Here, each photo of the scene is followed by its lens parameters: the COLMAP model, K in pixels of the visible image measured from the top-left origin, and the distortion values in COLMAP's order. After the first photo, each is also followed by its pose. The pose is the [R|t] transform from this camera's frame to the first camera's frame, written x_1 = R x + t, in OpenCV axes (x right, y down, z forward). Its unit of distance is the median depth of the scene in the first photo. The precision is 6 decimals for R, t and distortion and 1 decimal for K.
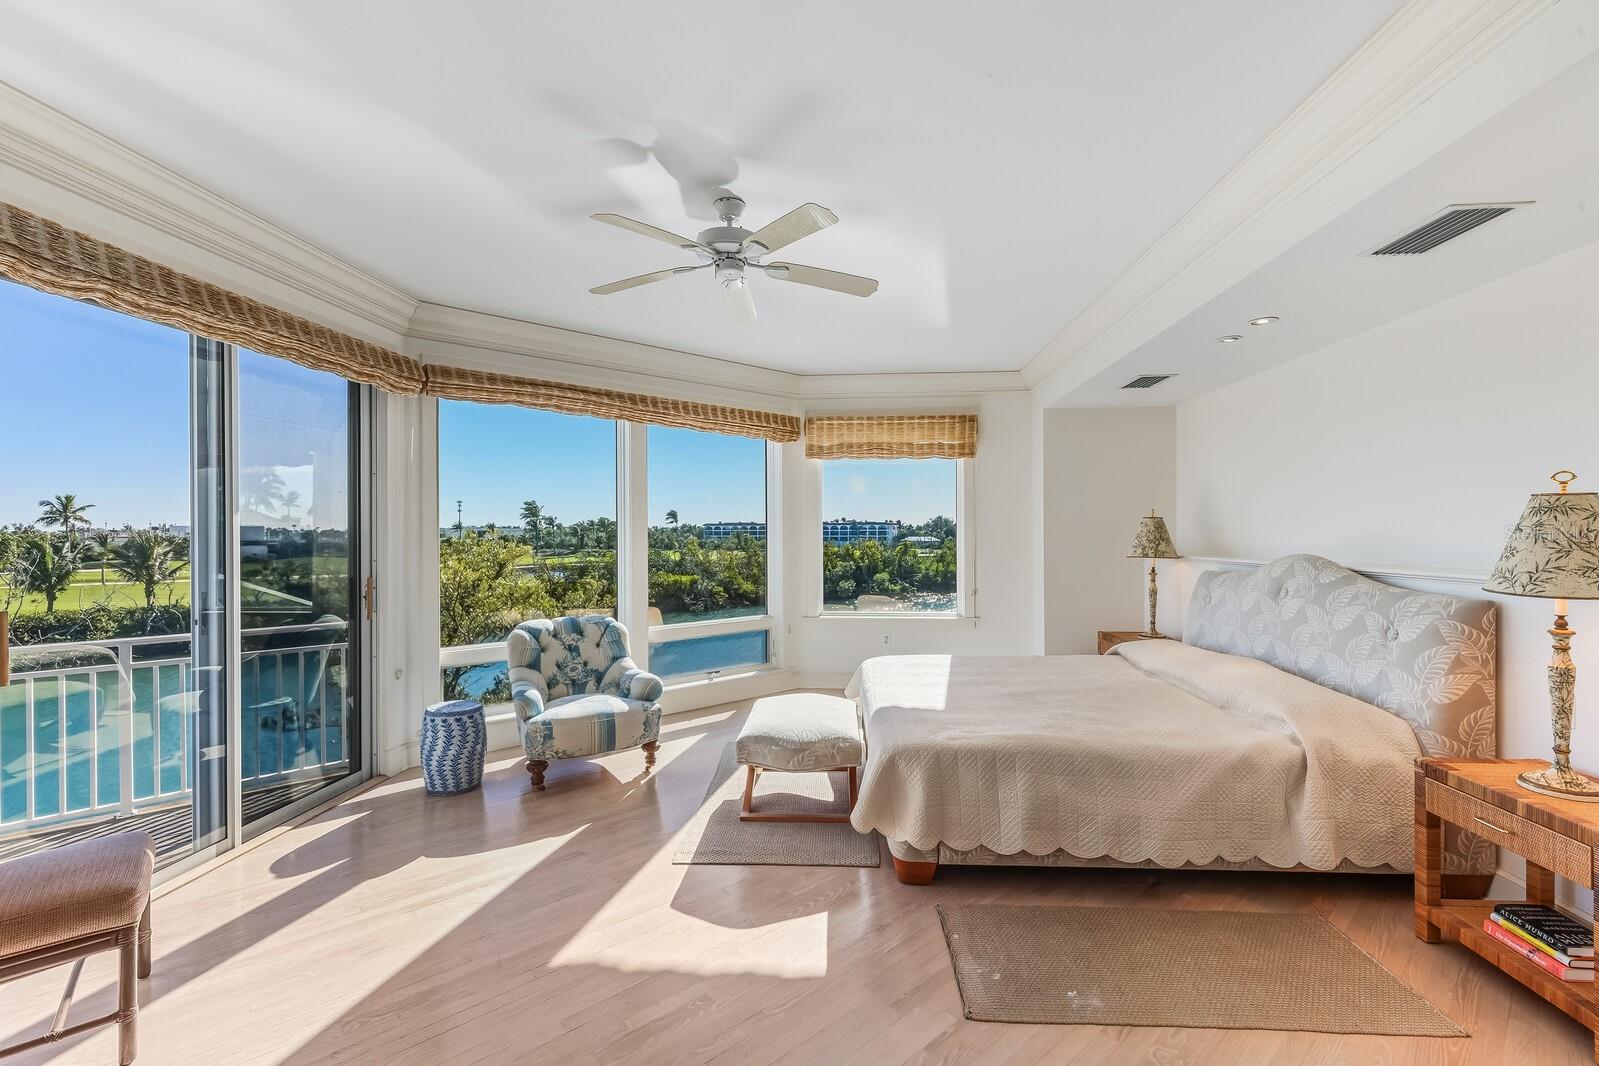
lens RADIAL K [[668.8, 0, 799.5], [0, 668.8, 533.0], [0, 0, 1]] dist [-0.003560, -0.000591]
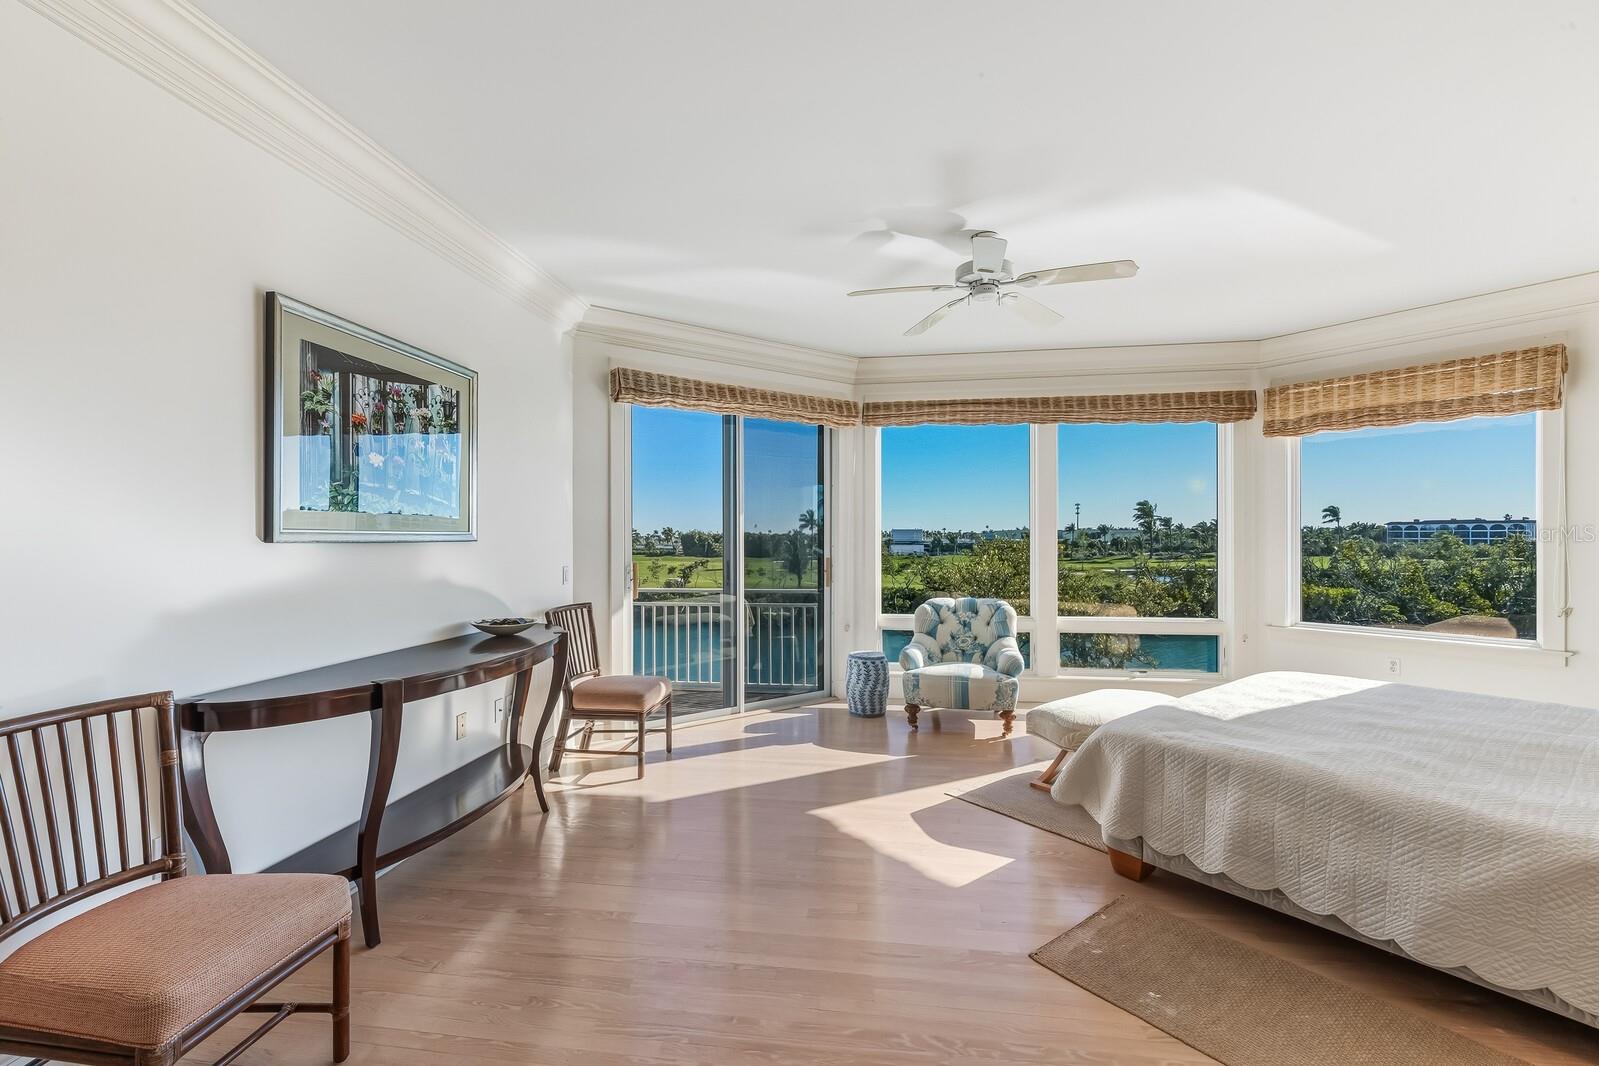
lens RADIAL K [[672.2, 0, 799.5], [0, 672.2, 533.0], [0, 0, 1]] dist [-0.001338, -0.000083]
pose [[0.661246, -0.003043, -0.750163, 0.388434], [0.001286, 0.999995, -0.002923, 0.016486], [0.750168, 0.000968, 0.661247, -0.005922]]
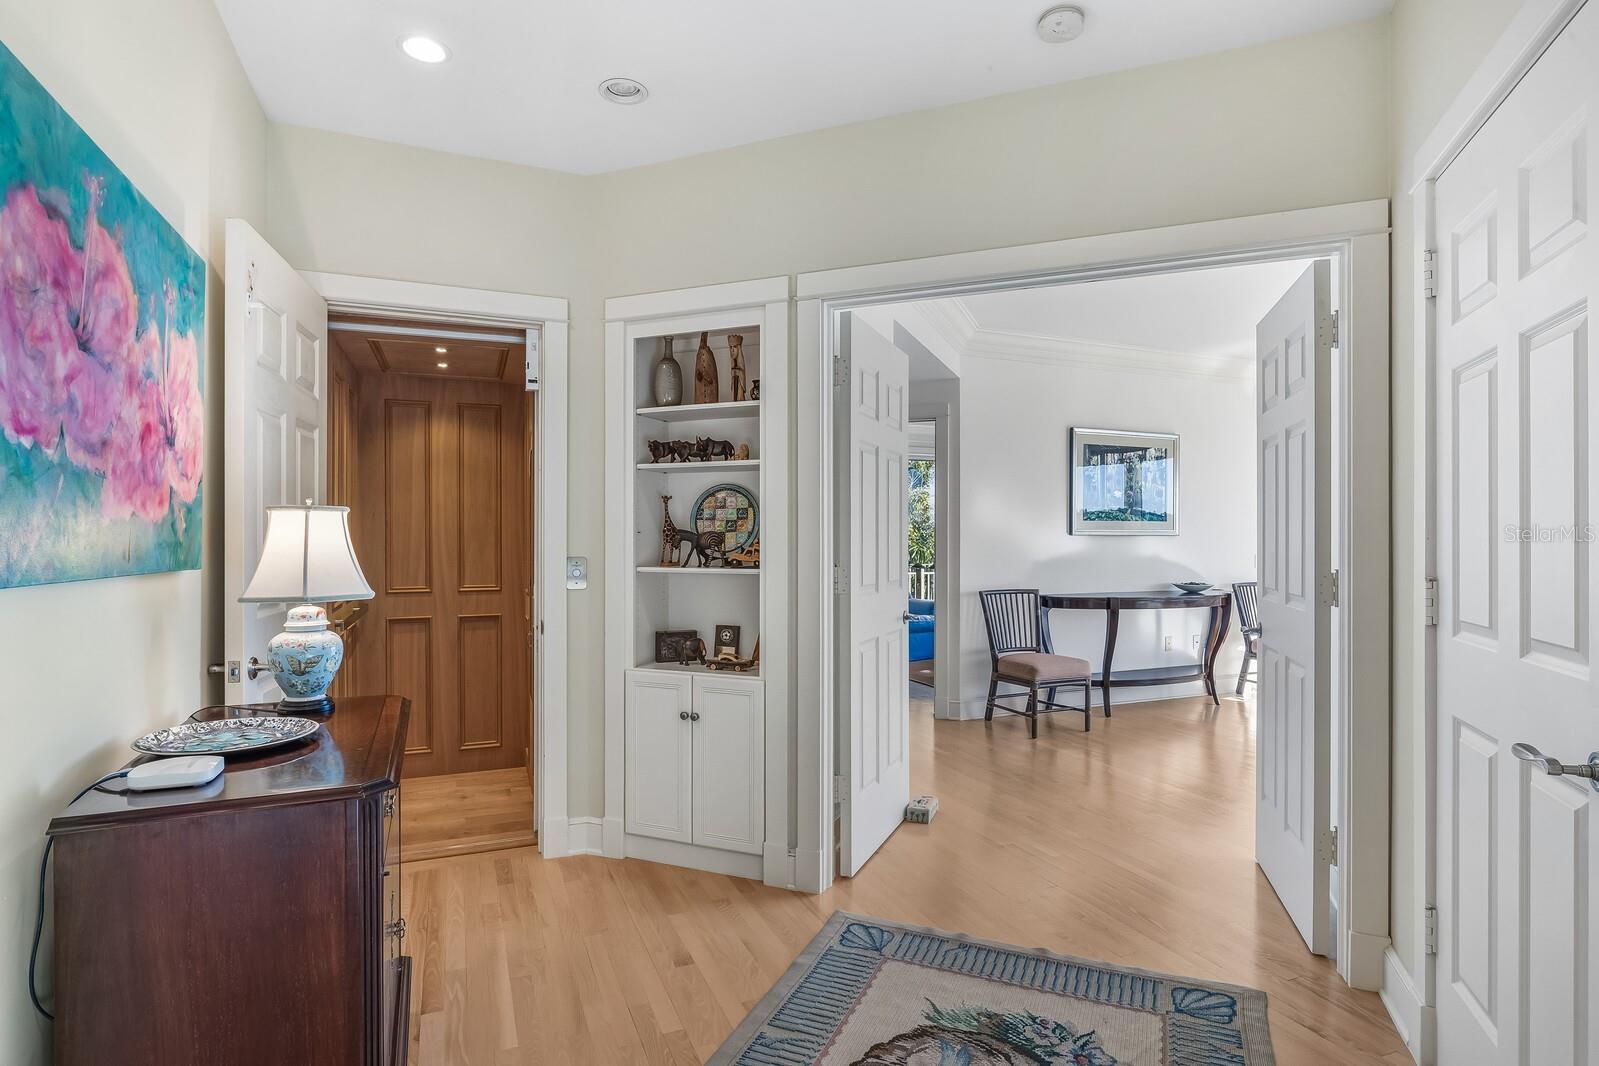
lens RADIAL K [[850.3, 0, 799.5], [0, 850.3, 533.0], [0, 0, 1]] dist [0.000380, 0.000005]
pose [[-0.307200, 0.000825, -0.951645, 1.274793], [-0.004094, 0.999989, 0.002188, 0.017322], [0.951636, 0.004568, -0.307194, 0.031928]]
